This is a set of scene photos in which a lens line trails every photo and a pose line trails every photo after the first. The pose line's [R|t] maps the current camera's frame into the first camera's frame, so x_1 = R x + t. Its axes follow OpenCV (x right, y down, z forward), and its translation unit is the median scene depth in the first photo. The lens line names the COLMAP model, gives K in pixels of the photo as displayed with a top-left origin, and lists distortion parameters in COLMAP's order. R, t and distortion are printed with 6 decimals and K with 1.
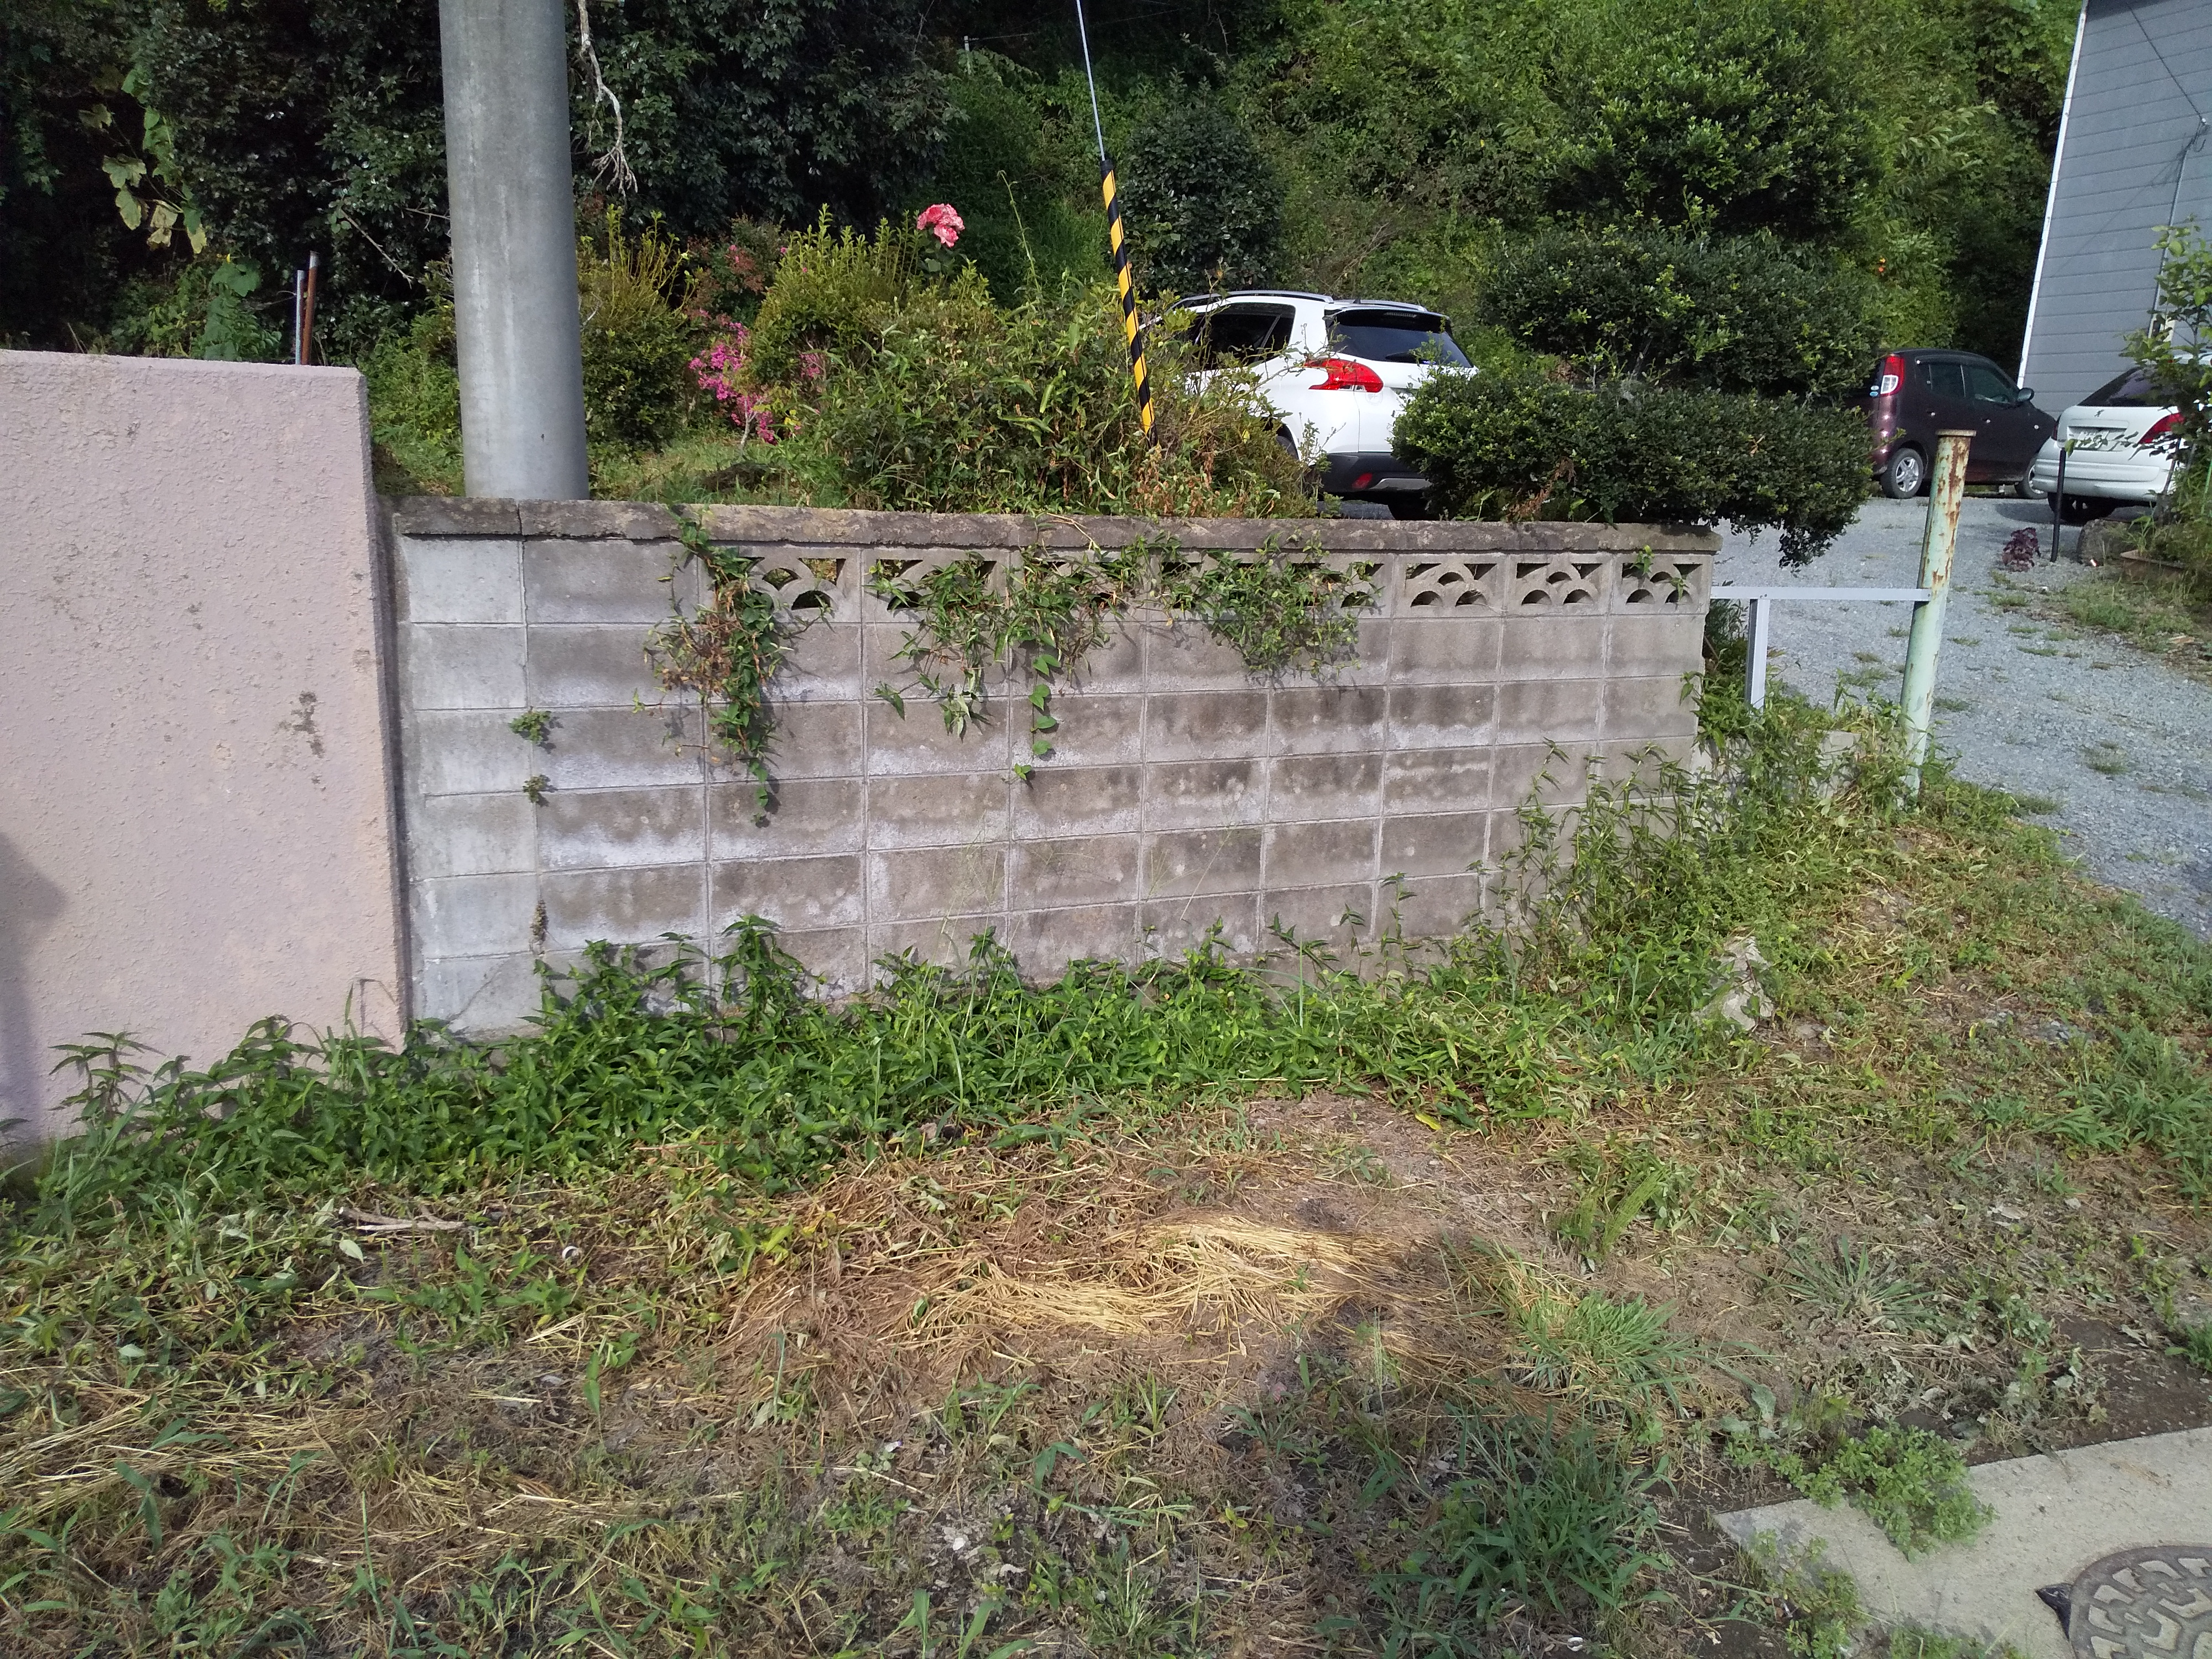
lens RADIAL K [[1566.4, 0, 1097.4], [0, 1566.4, 826.3], [0, 0, 1]] dist [0.134974, -0.269151]
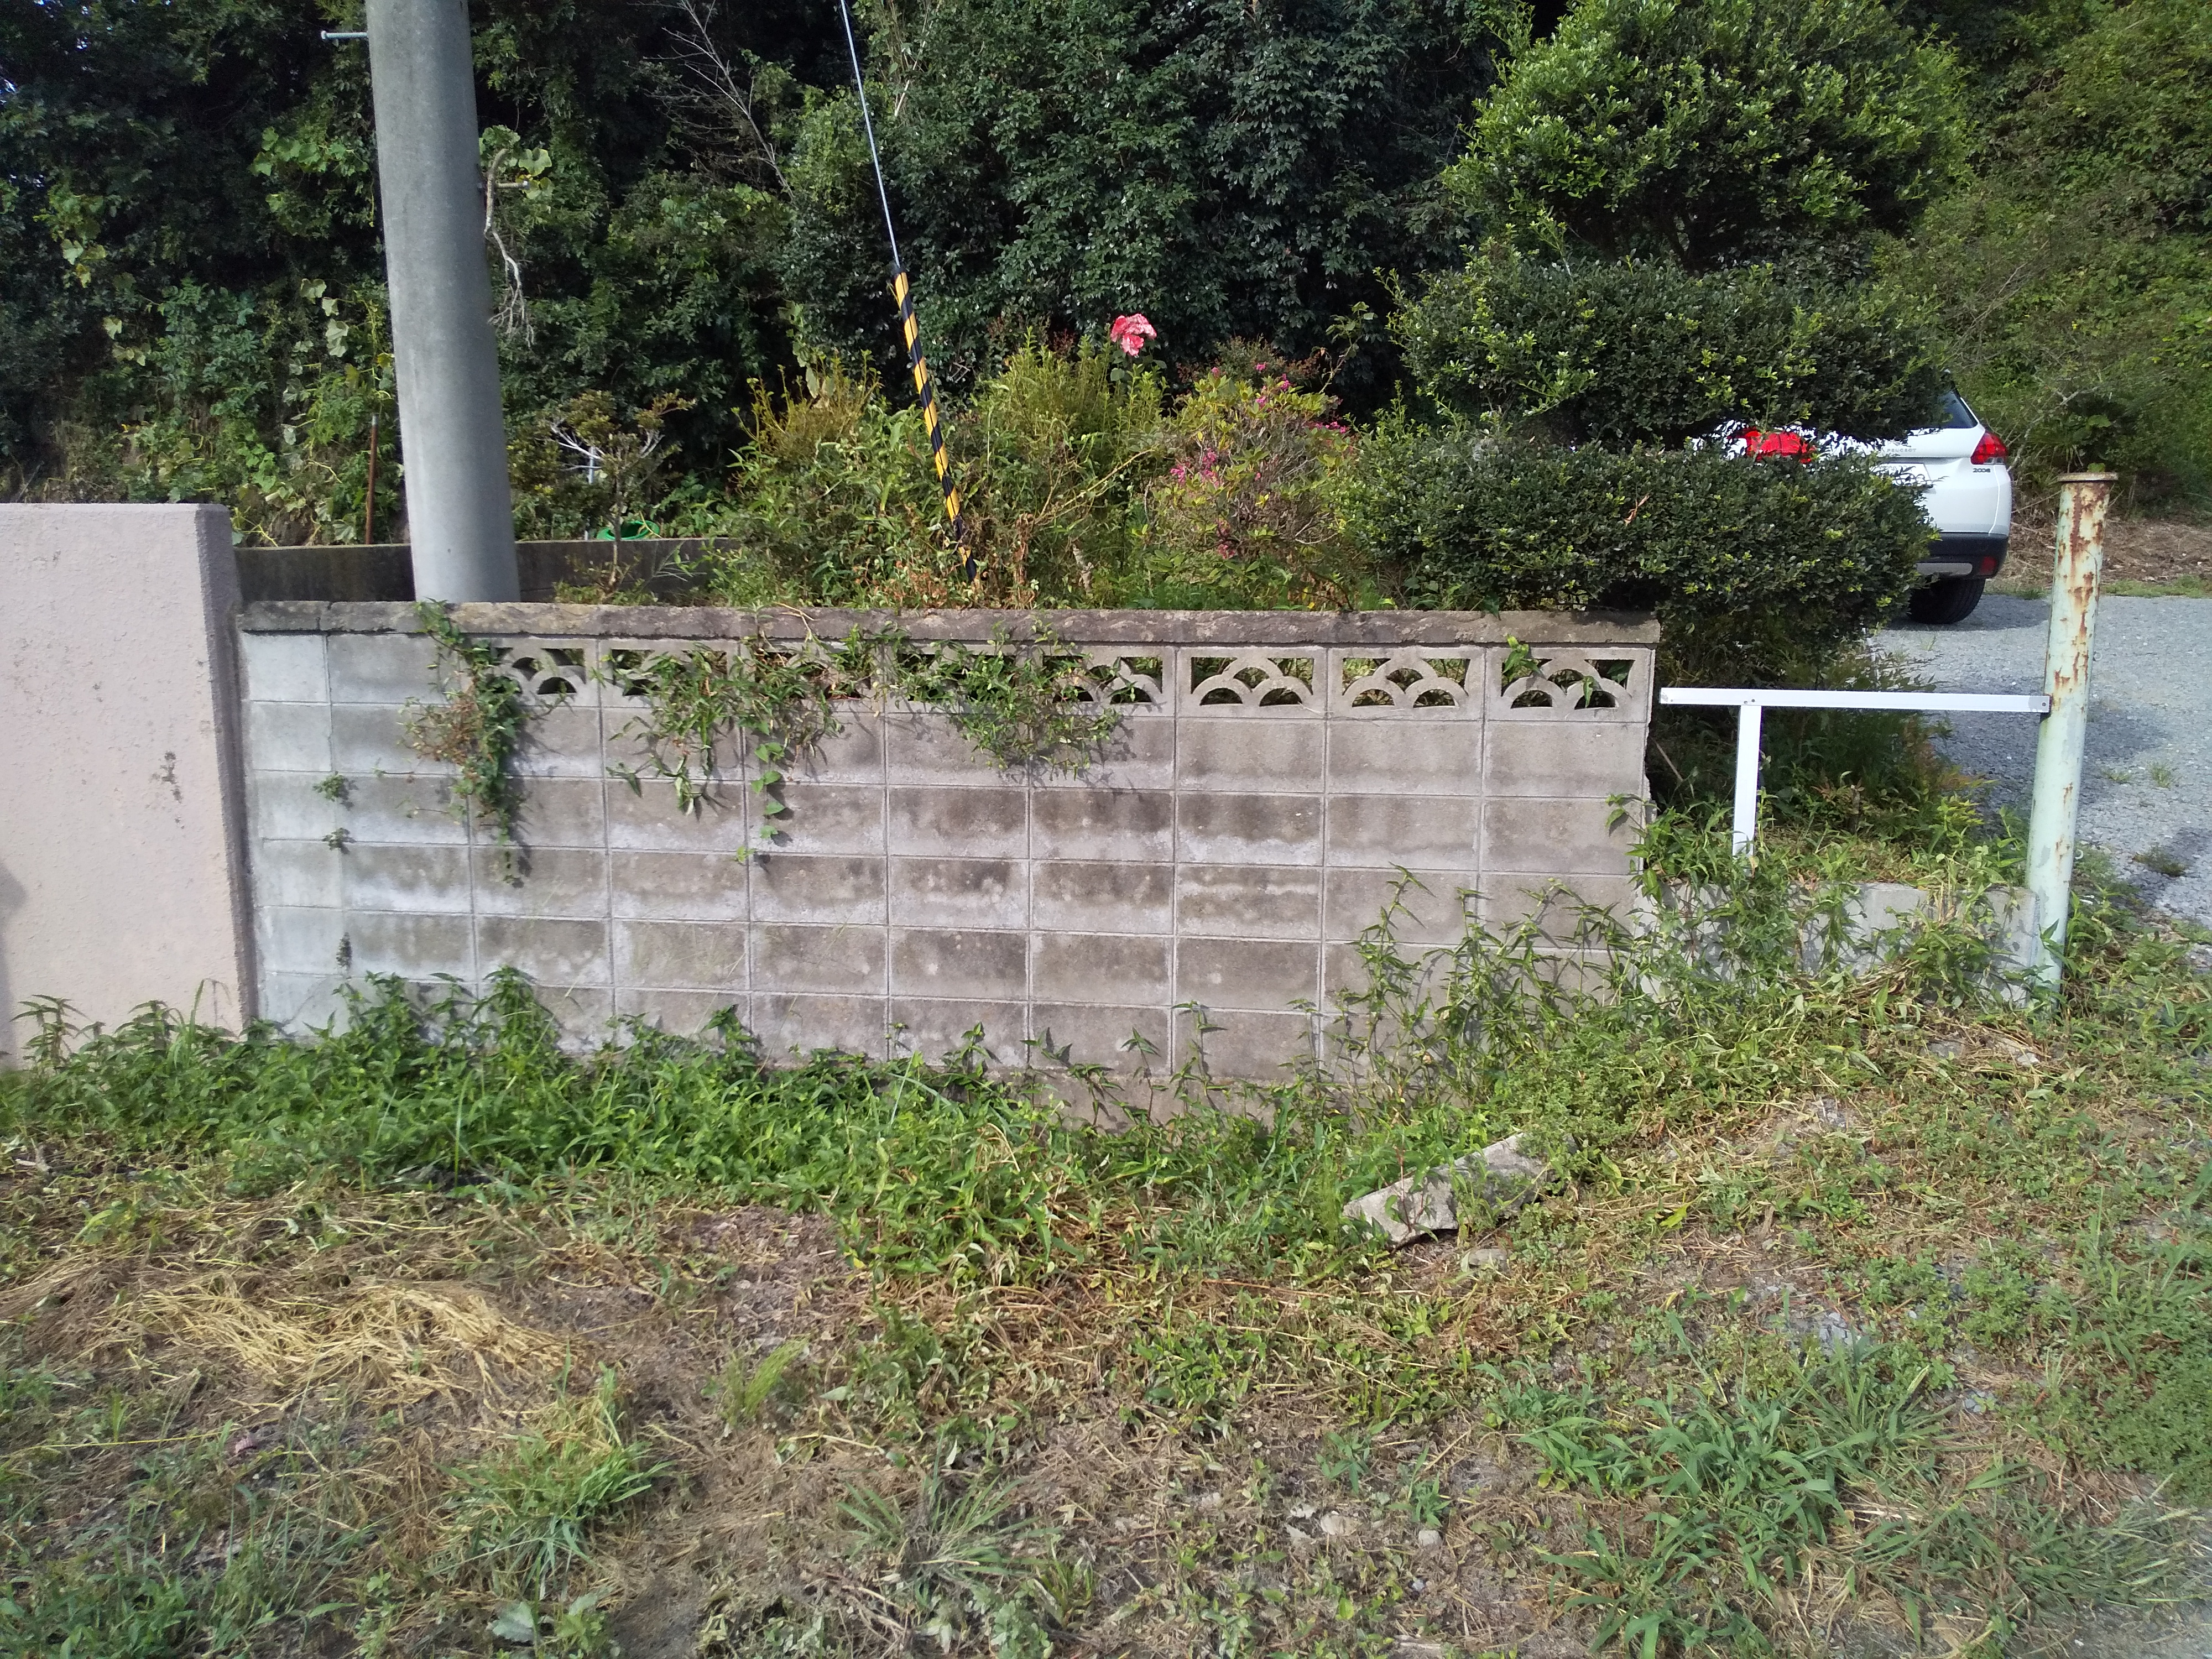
lens RADIAL K [[1579.8, 0, 1178.6], [0, 1579.8, 822.0], [0, 0, 1]] dist [0.109925, -0.178758]
pose [[0.856815, 0.053185, -0.512874, 0.710673], [-0.088506, 0.995073, -0.044671, -0.033832], [0.507972, 0.083667, 0.857301, 0.243843]]
